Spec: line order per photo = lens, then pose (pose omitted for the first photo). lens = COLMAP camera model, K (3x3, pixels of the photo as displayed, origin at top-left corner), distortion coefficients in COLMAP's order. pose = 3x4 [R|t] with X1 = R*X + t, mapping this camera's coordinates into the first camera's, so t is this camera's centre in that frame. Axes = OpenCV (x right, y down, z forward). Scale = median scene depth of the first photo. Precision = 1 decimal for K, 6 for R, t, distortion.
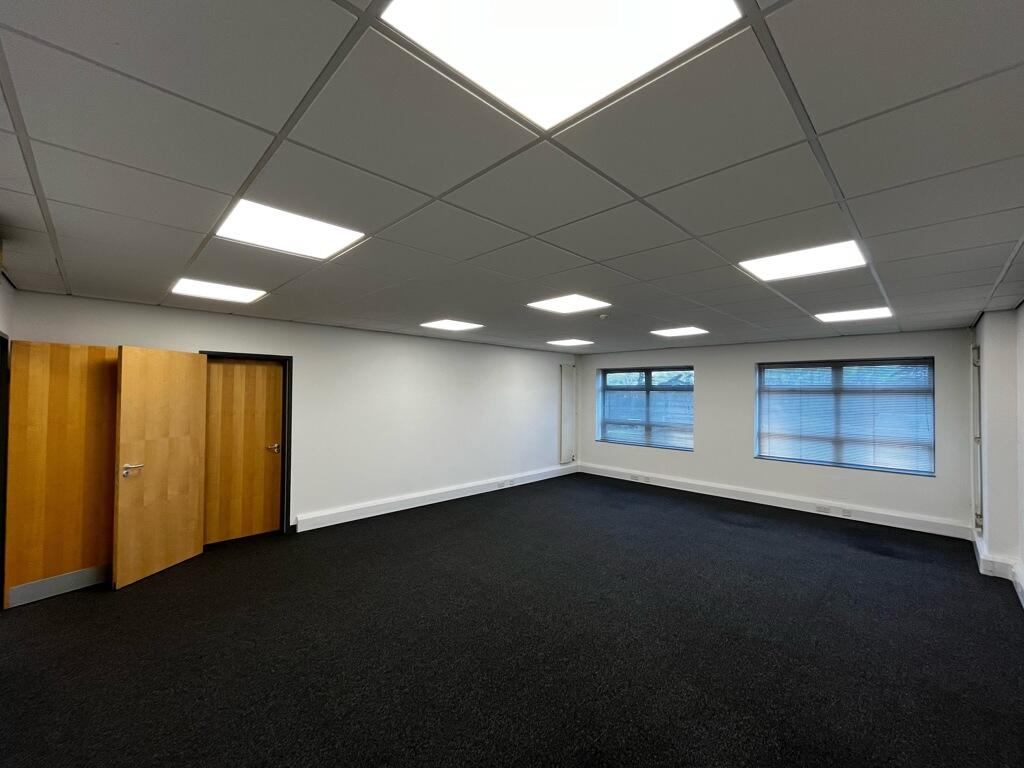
lens RADIAL K [[415.2, 0, 515.5], [0, 415.2, 379.4], [0, 0, 1]] dist [0.001566, 0.000088]
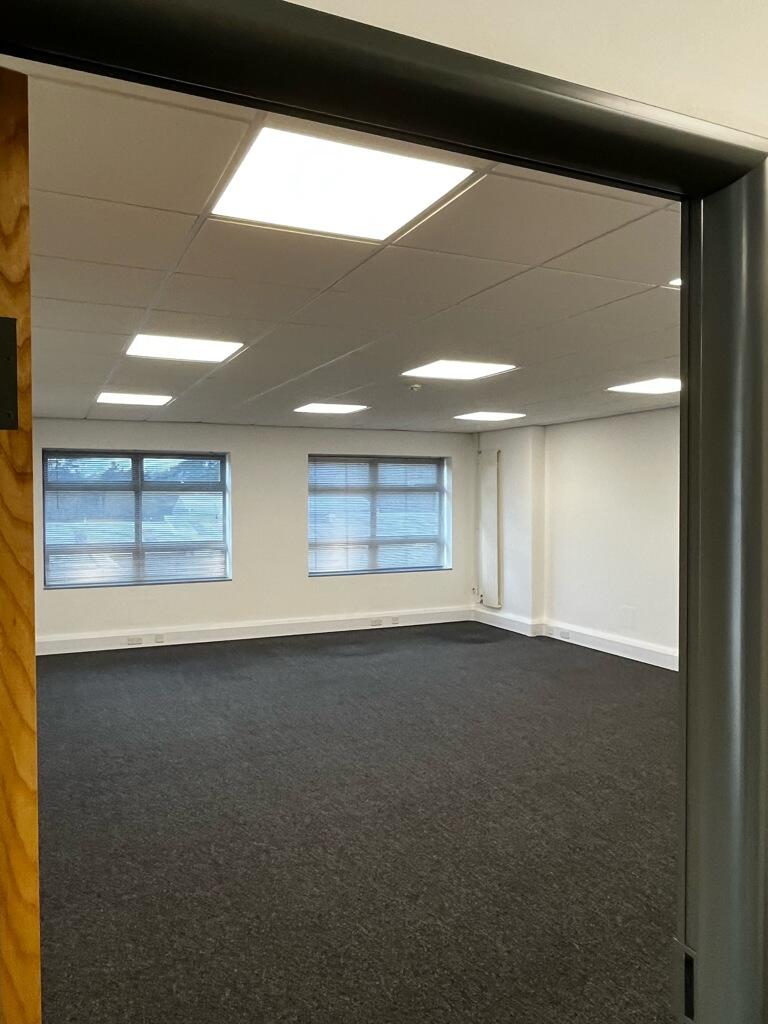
lens RADIAL K [[734.9, 0, 377.9], [0, 734.9, 512.8], [0, 0, 1]] dist [-0.004084, 0.000186]
pose [[0.358469, -0.032428, 0.932978, -0.800281], [-0.023515, 0.998766, 0.043749, 0.007981], [-0.933245, -0.037622, 0.357264, 0.478470]]
